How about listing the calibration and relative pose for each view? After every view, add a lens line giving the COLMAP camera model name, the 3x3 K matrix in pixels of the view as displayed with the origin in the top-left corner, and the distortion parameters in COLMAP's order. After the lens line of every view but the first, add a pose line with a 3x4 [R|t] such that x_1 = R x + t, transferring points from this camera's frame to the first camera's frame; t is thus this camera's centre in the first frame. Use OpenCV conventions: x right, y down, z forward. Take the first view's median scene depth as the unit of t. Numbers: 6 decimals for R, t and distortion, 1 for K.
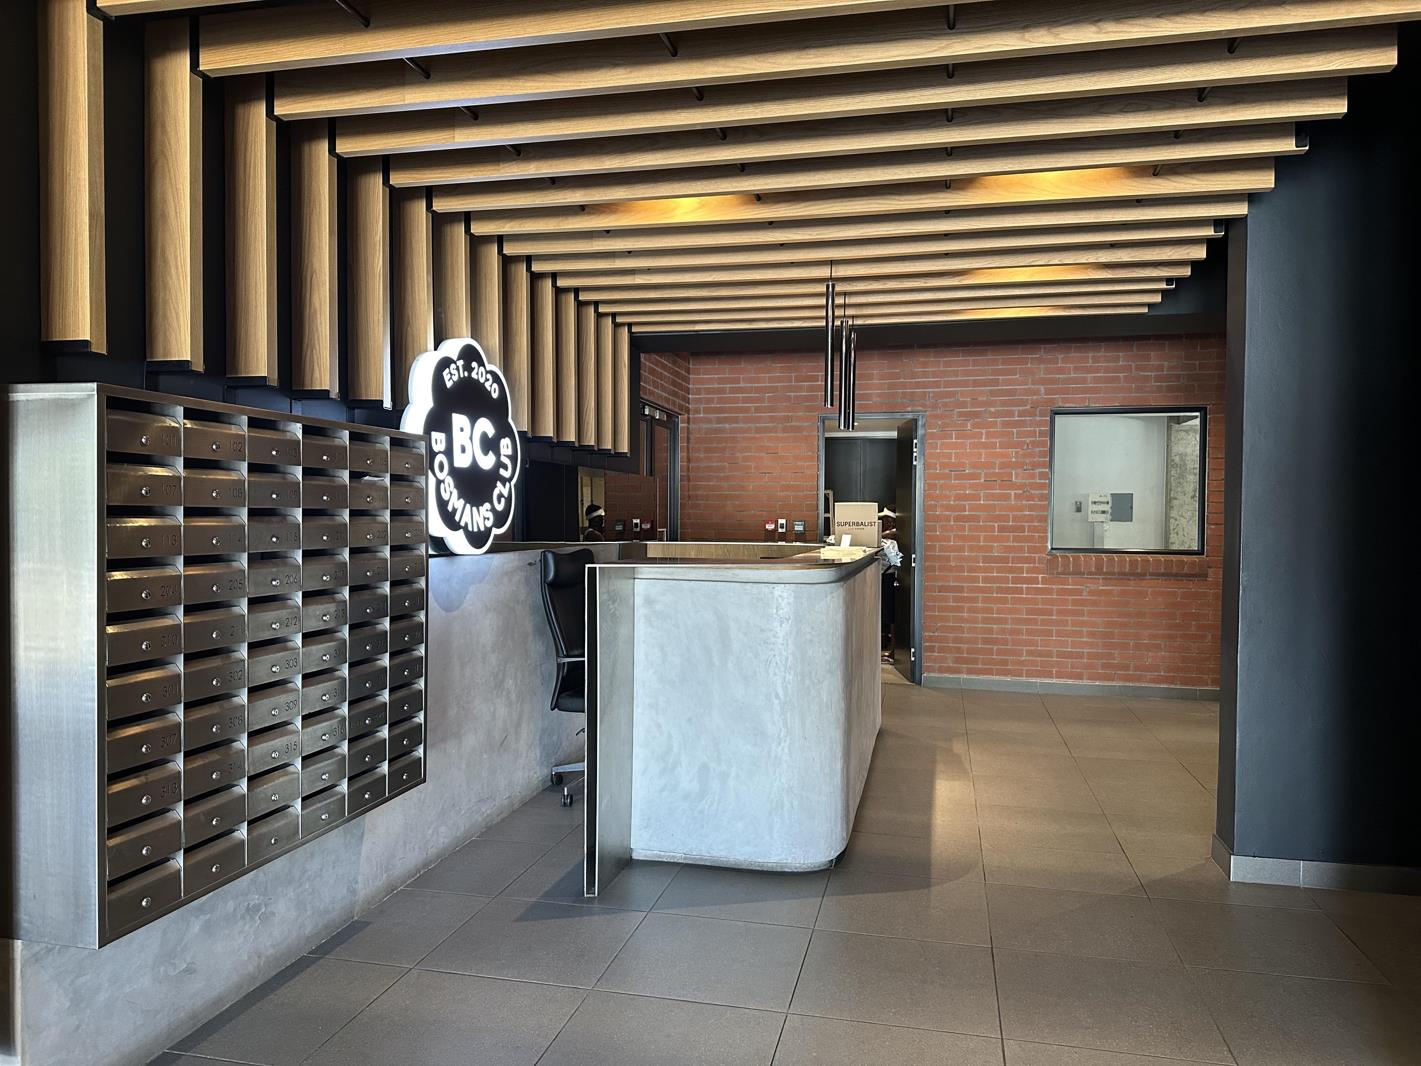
lens RADIAL K [[1000.7, 0, 716.4], [0, 1000.7, 534.5], [0, 0, 1]] dist [0.049498, -0.000428]
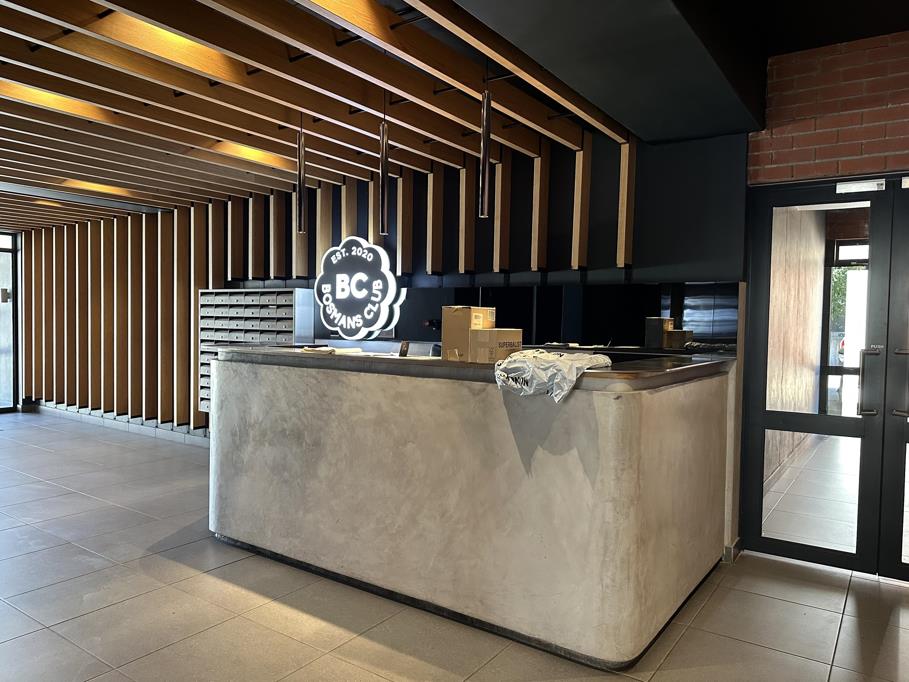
lens RADIAL K [[640.1, 0, 458.3], [0, 640.1, 341.9], [0, 0, 1]] dist [0.049498, -0.000428]
pose [[-0.378850, 0.017250, -0.925297, 0.904041], [-0.038061, 0.998690, 0.034202, -0.029205], [0.924675, 0.048176, -0.377697, 1.705599]]
